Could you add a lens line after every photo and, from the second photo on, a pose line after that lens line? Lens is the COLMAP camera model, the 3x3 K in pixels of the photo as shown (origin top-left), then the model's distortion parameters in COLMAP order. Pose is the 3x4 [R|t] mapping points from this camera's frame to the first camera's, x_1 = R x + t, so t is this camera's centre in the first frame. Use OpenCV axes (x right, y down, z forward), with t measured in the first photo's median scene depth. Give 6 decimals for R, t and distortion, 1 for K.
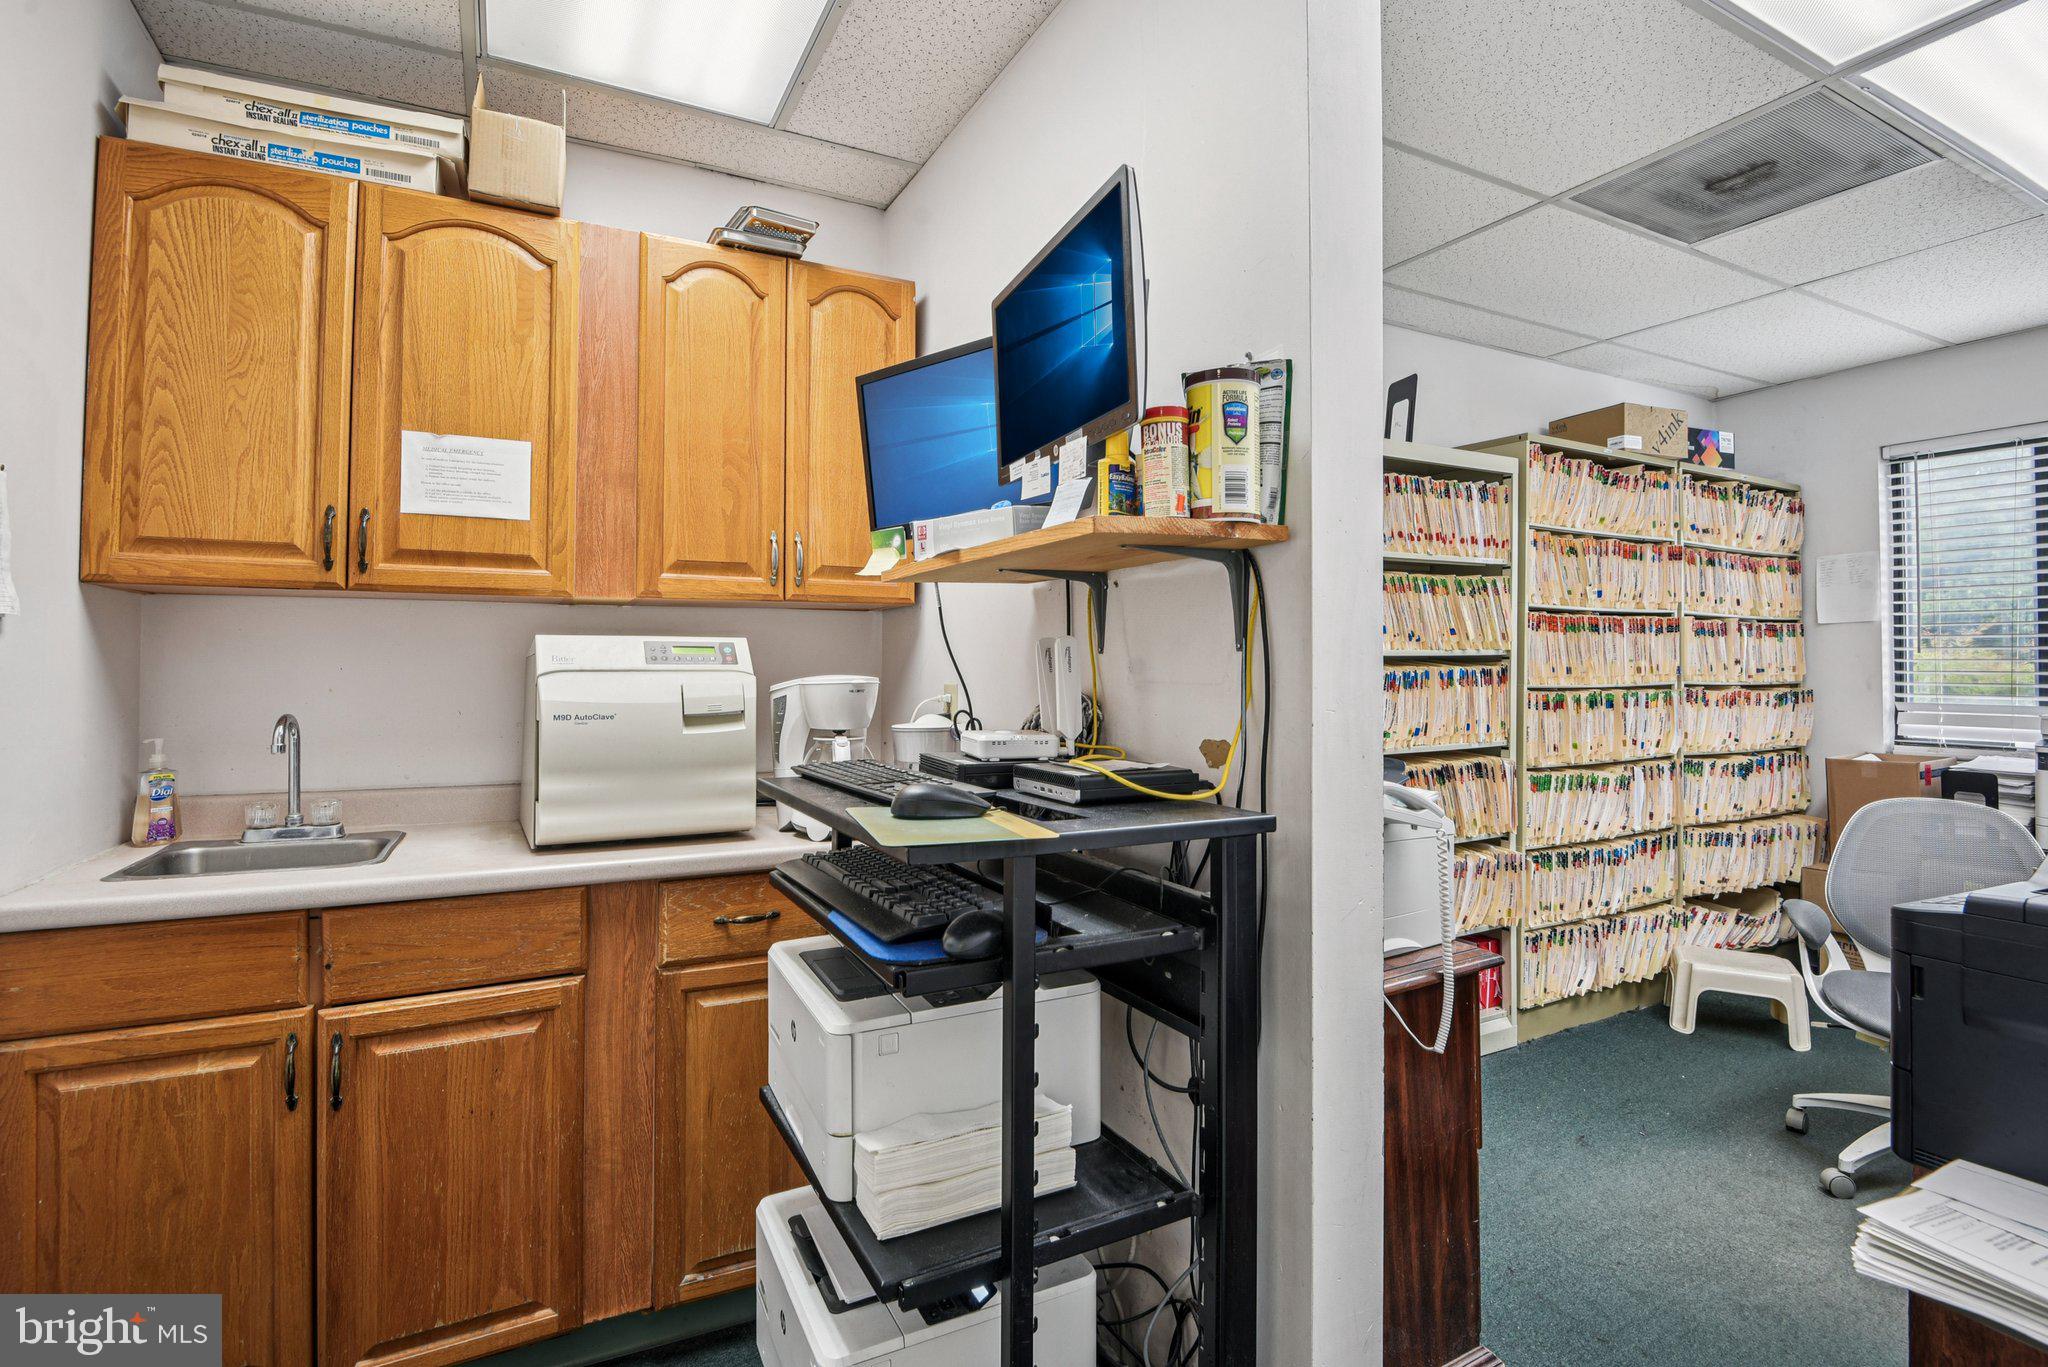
lens RADIAL K [[956.2, 0, 1023.5], [0, 956.2, 683.6], [0, 0, 1]] dist [-0.005463, -0.014097]
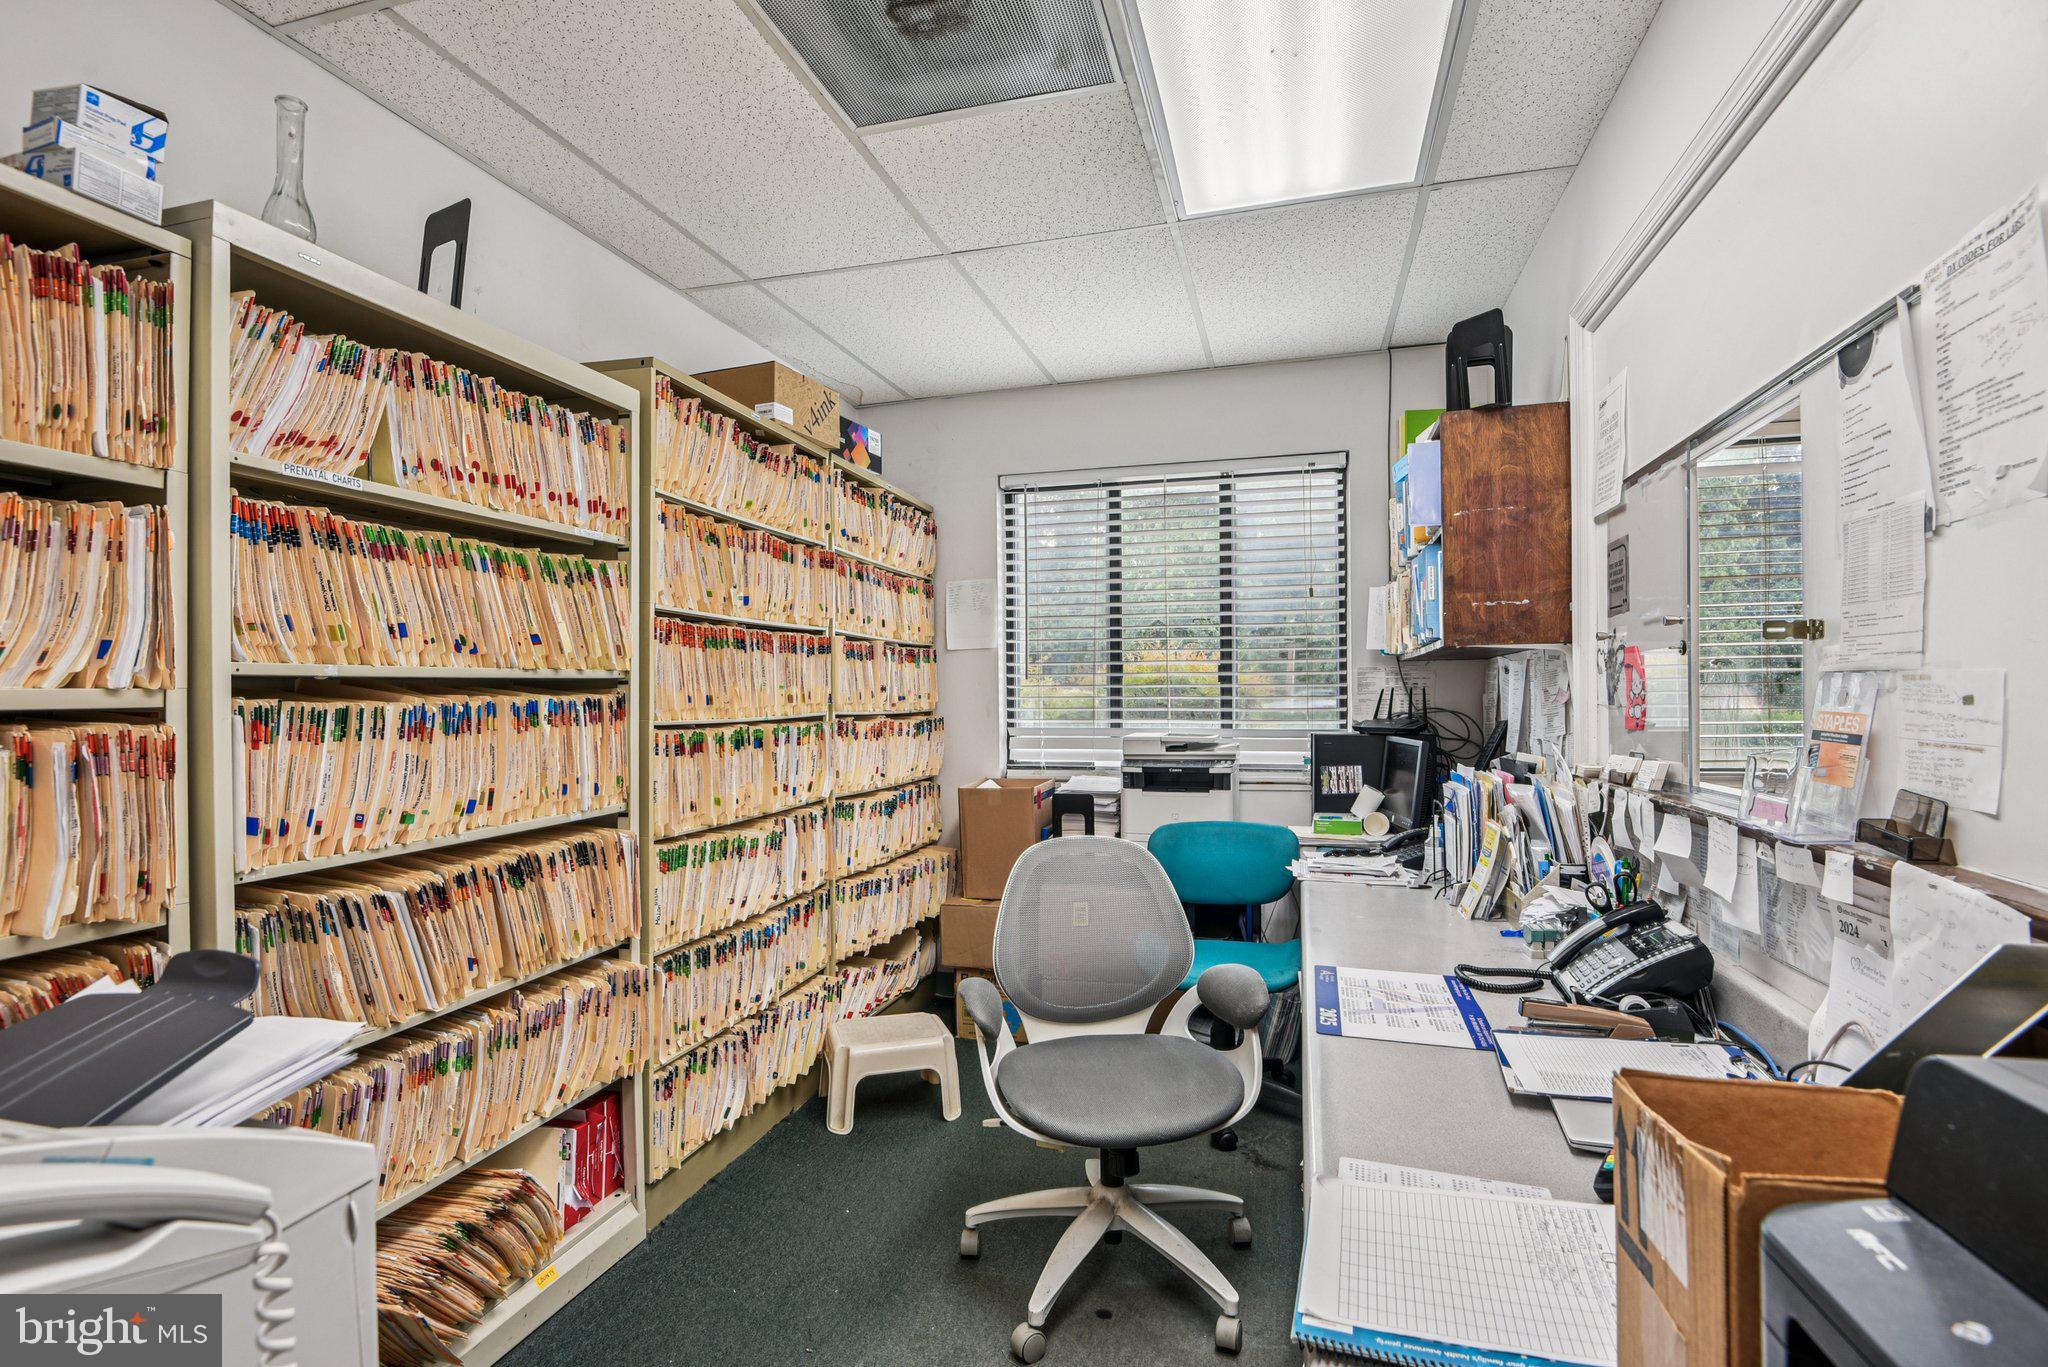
lens RADIAL K [[956.2, 0, 1023.5], [0, 956.2, 683.6], [0, 0, 1]] dist [-0.005463, -0.014097]
pose [[0.676022, 0.007577, 0.736843, 0.187345], [0.010891, 0.999735, -0.020272, -0.008698], [-0.736801, 0.021729, 0.675760, 0.313422]]
